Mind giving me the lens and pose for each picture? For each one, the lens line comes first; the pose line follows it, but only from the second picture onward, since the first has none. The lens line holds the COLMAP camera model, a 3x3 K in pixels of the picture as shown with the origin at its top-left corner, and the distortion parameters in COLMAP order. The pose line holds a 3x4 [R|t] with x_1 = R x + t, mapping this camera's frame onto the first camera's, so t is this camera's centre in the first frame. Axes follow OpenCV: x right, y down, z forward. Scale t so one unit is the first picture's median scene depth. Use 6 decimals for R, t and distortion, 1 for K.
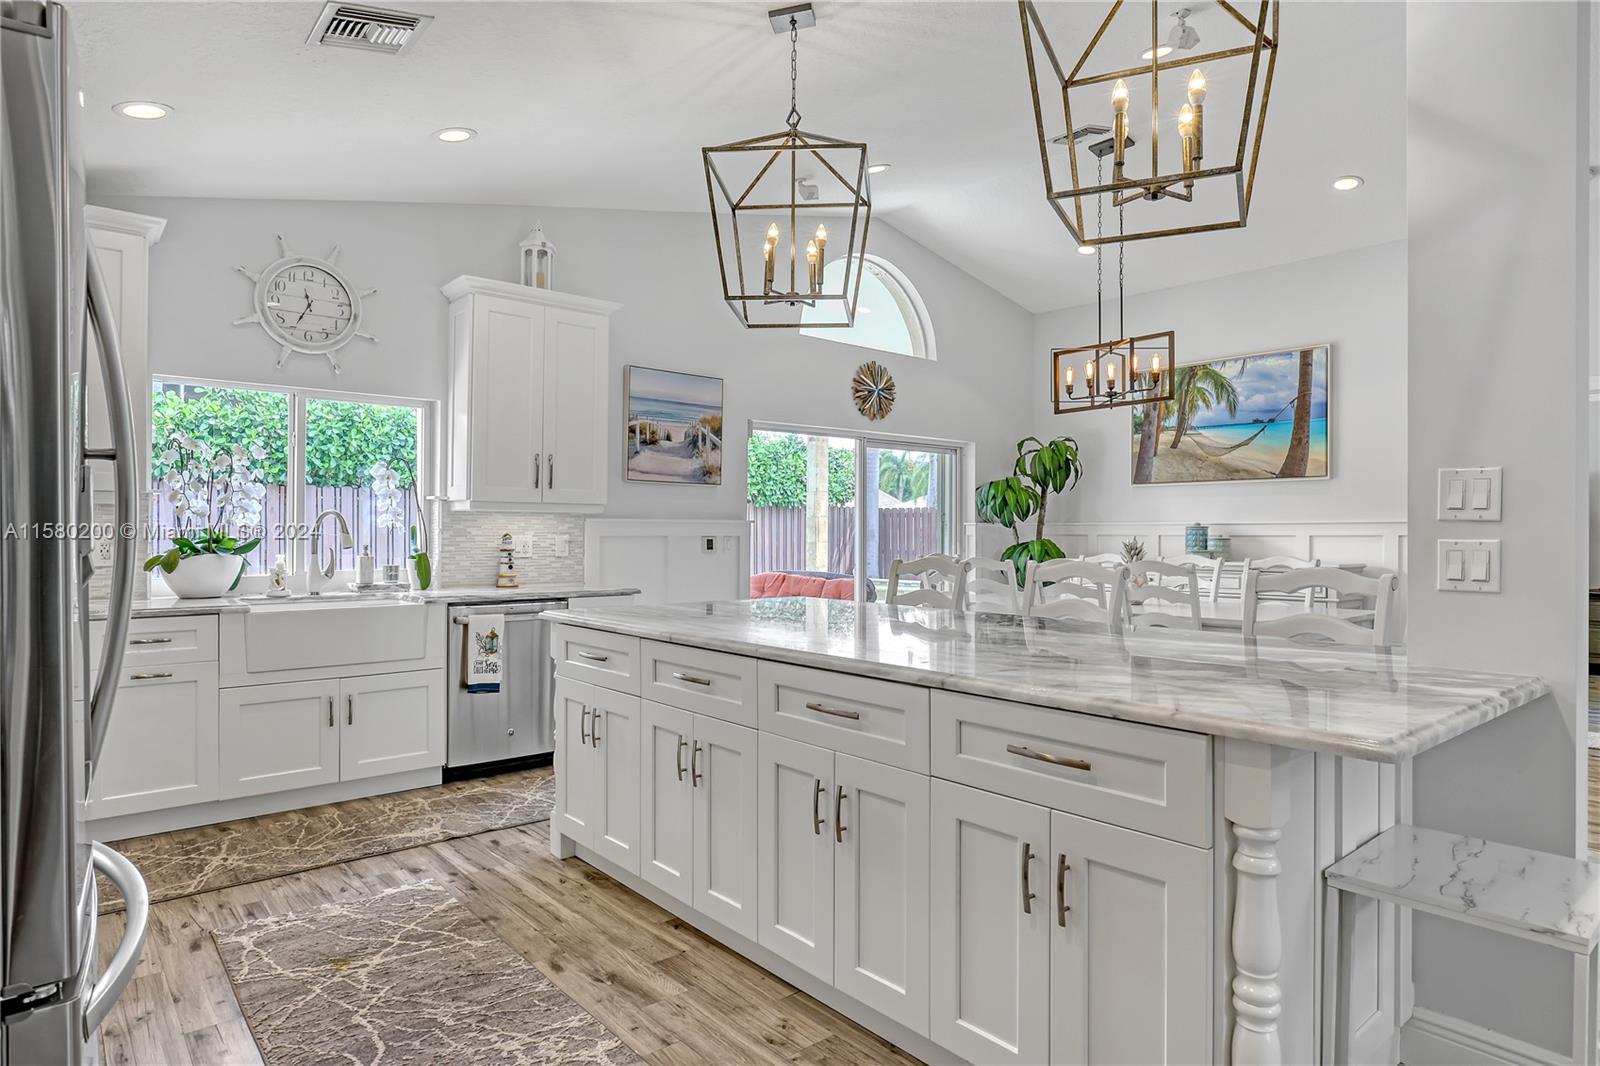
lens RADIAL K [[917.5, 0, 808.5], [0, 917.5, 529.6], [0, 0, 1]] dist [-0.012561, -0.001458]
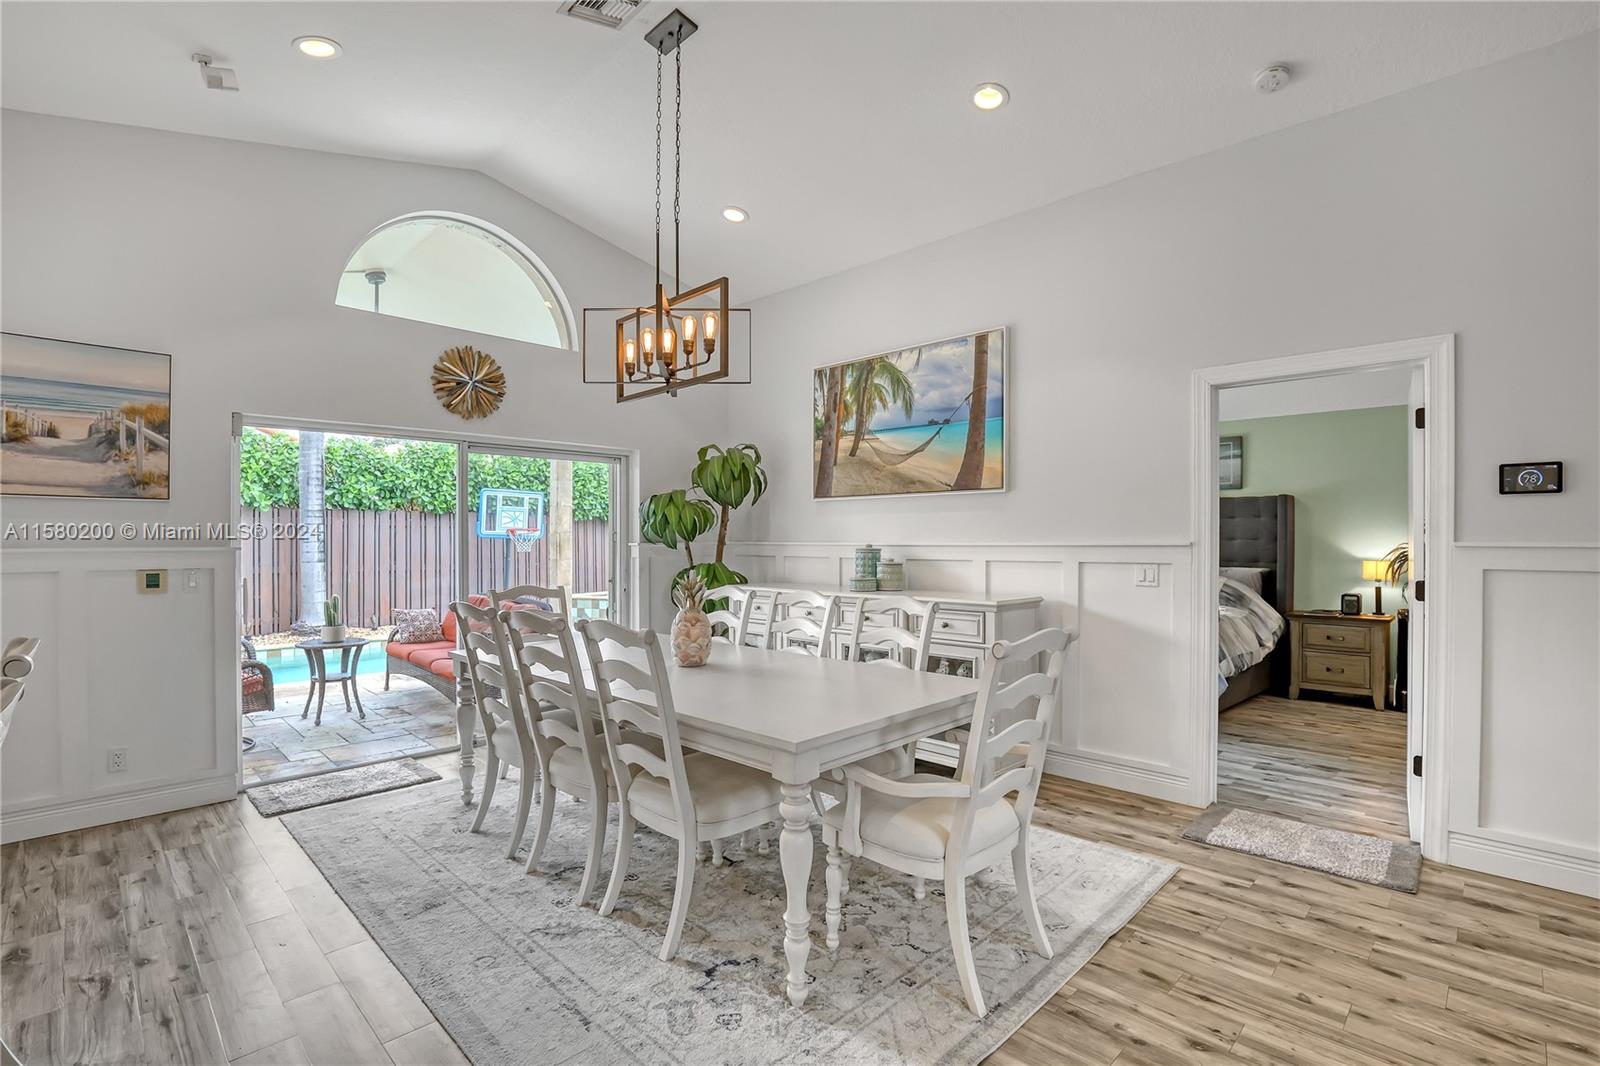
lens RADIAL K [[746.0, 0, 808.8], [0, 746.0, 541.2], [0, 0, 1]] dist [-0.039006, 0.009691]
pose [[0.996685, -0.004139, 0.081257, 0.347464], [0.003648, 0.999974, 0.006199, -0.016376], [-0.081280, -0.005882, 0.996674, 0.359449]]
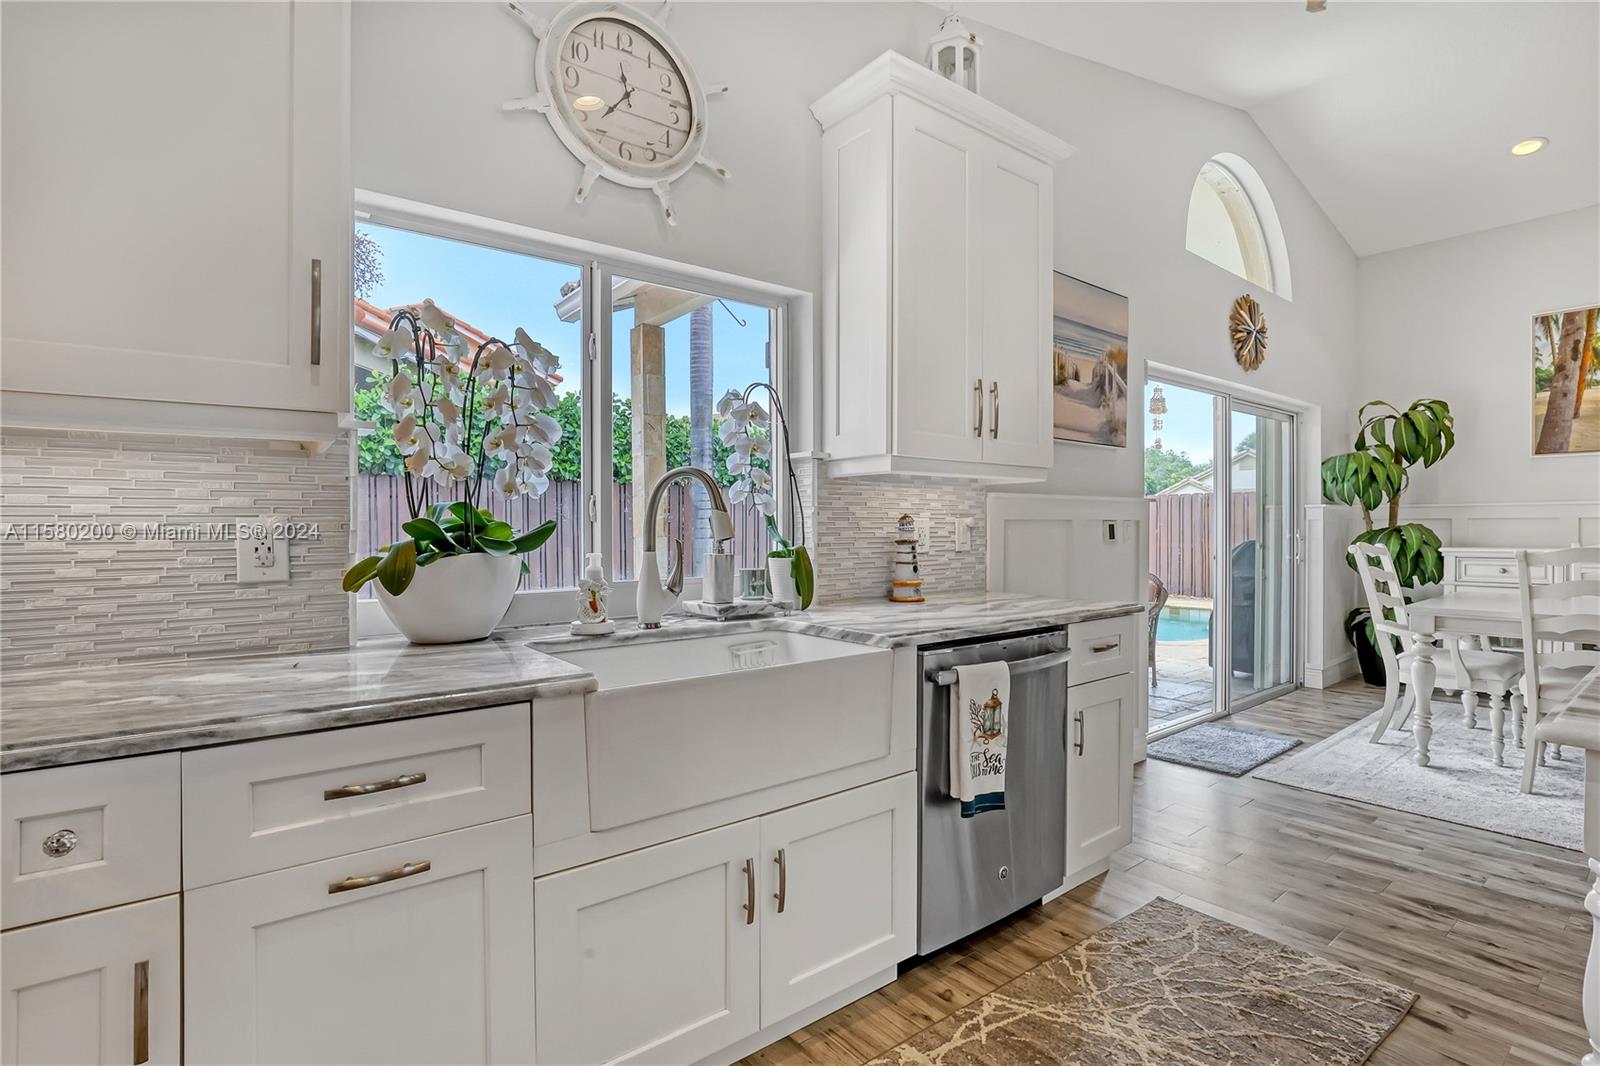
lens RADIAL K [[774.1, 0, 839.0], [0, 774.1, 536.3], [0, 0, 1]] dist [-0.022989, 0.000902]
pose [[0.999647, -0.007863, -0.025380, -0.286718], [0.008246, 0.999853, 0.015010, 0.008427], [0.025258, -0.015214, 0.999565, 0.377880]]
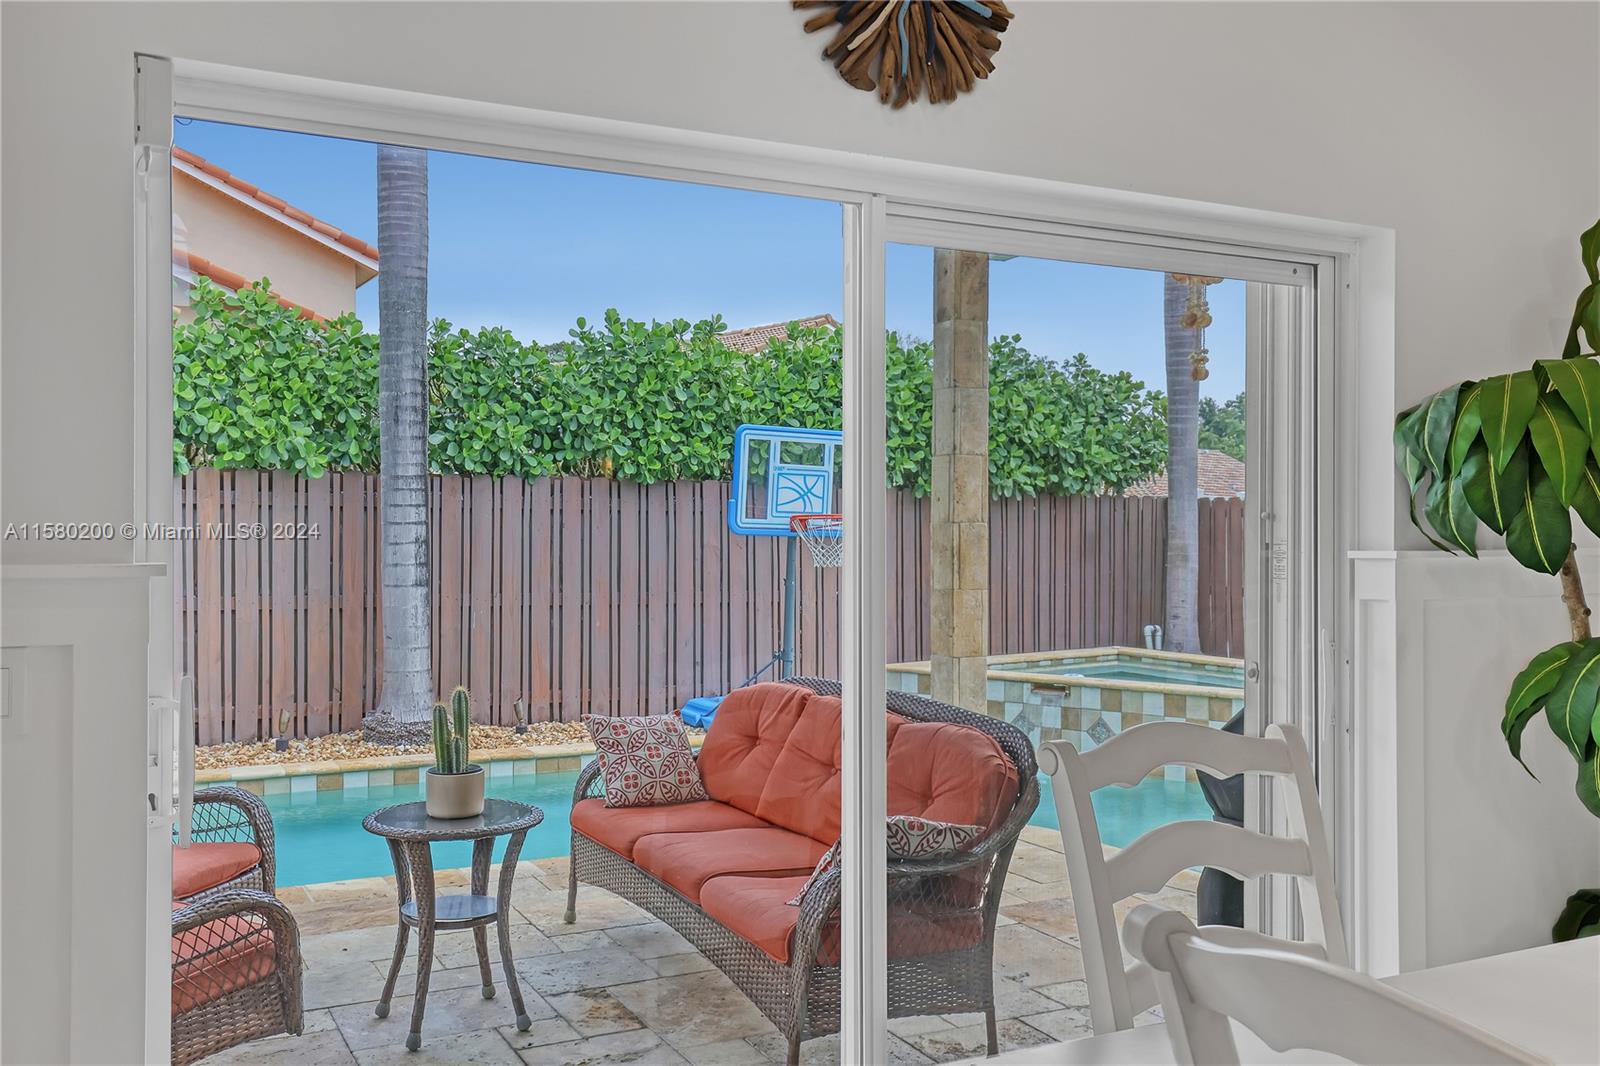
lens RADIAL K [[1417.5, 0, 800.0], [0, 1417.5, 533.0], [0, 0, 1]] dist [0.037331, -0.000347]
pose [[0.971062, -0.004728, -0.238781, 0.143933], [0.004398, 0.999988, -0.001916, -0.014969], [0.238787, 0.000810, 0.971072, 0.718145]]
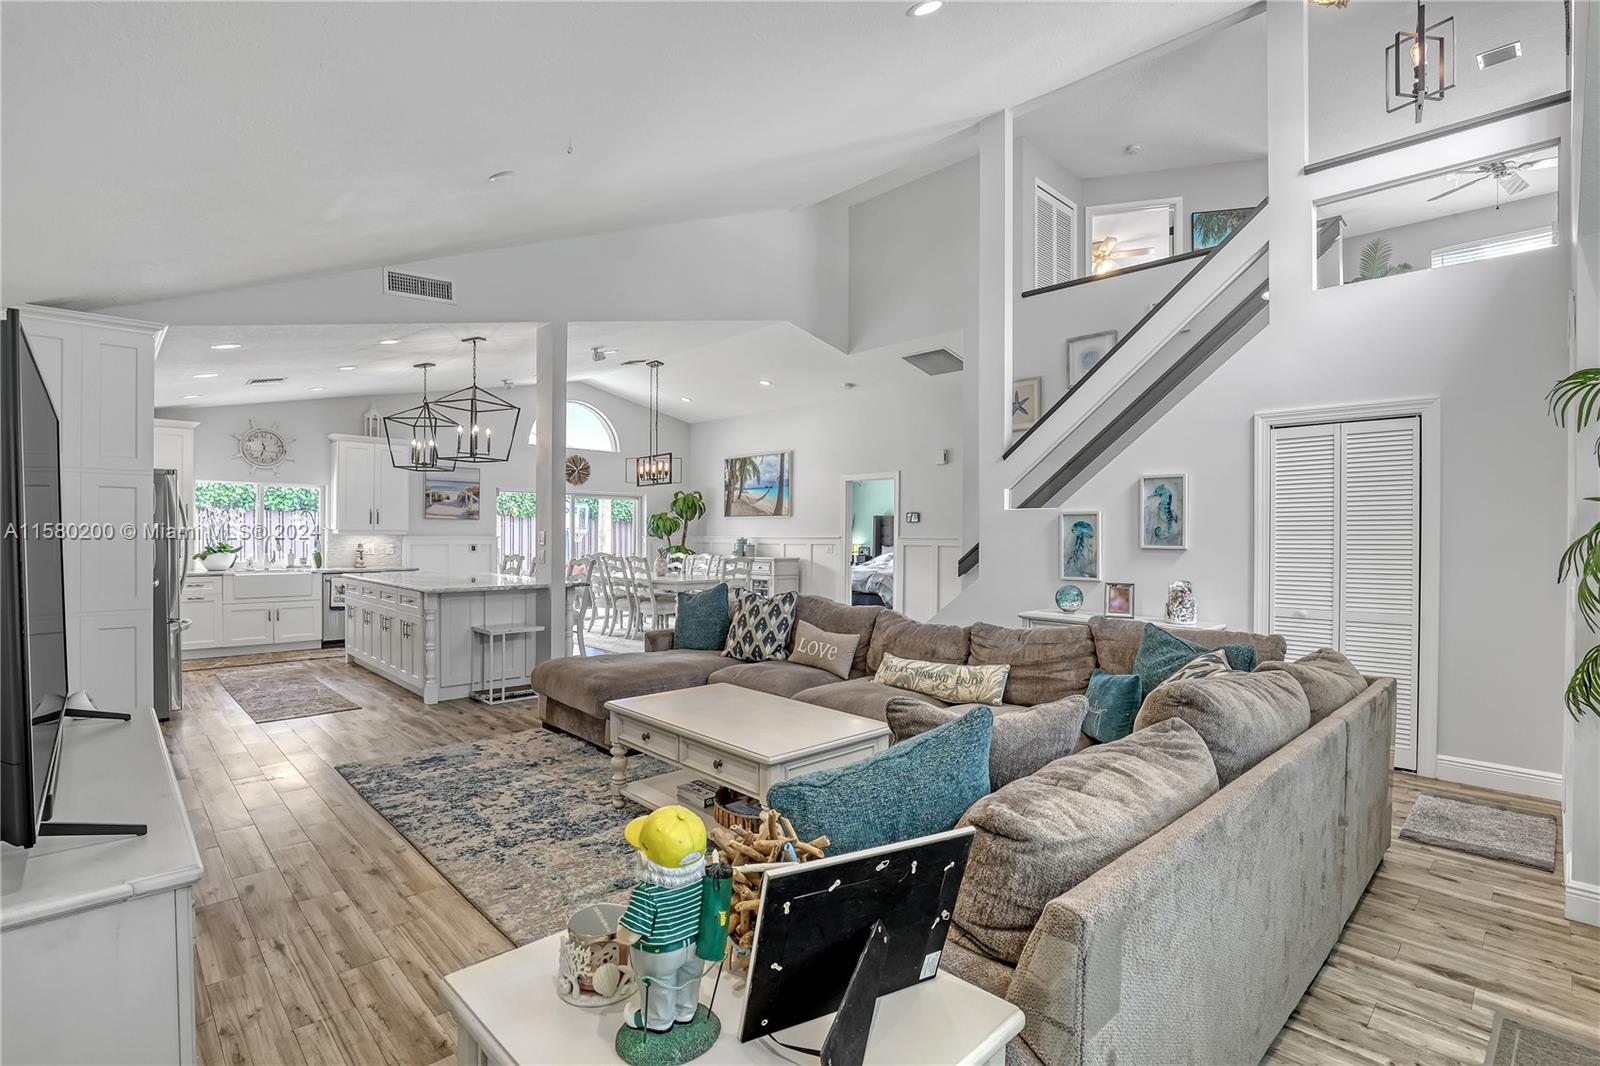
lens RADIAL K [[759.7, 0, 821.1], [0, 759.7, 536.2], [0, 0, 1]] dist [-0.028383, 0.001042]
pose [[0.997659, 0.001530, 0.068370, 0.533521], [-0.001860, 0.999987, 0.004754, -0.019803], [-0.068362, -0.004870, 0.997649, -0.725628]]
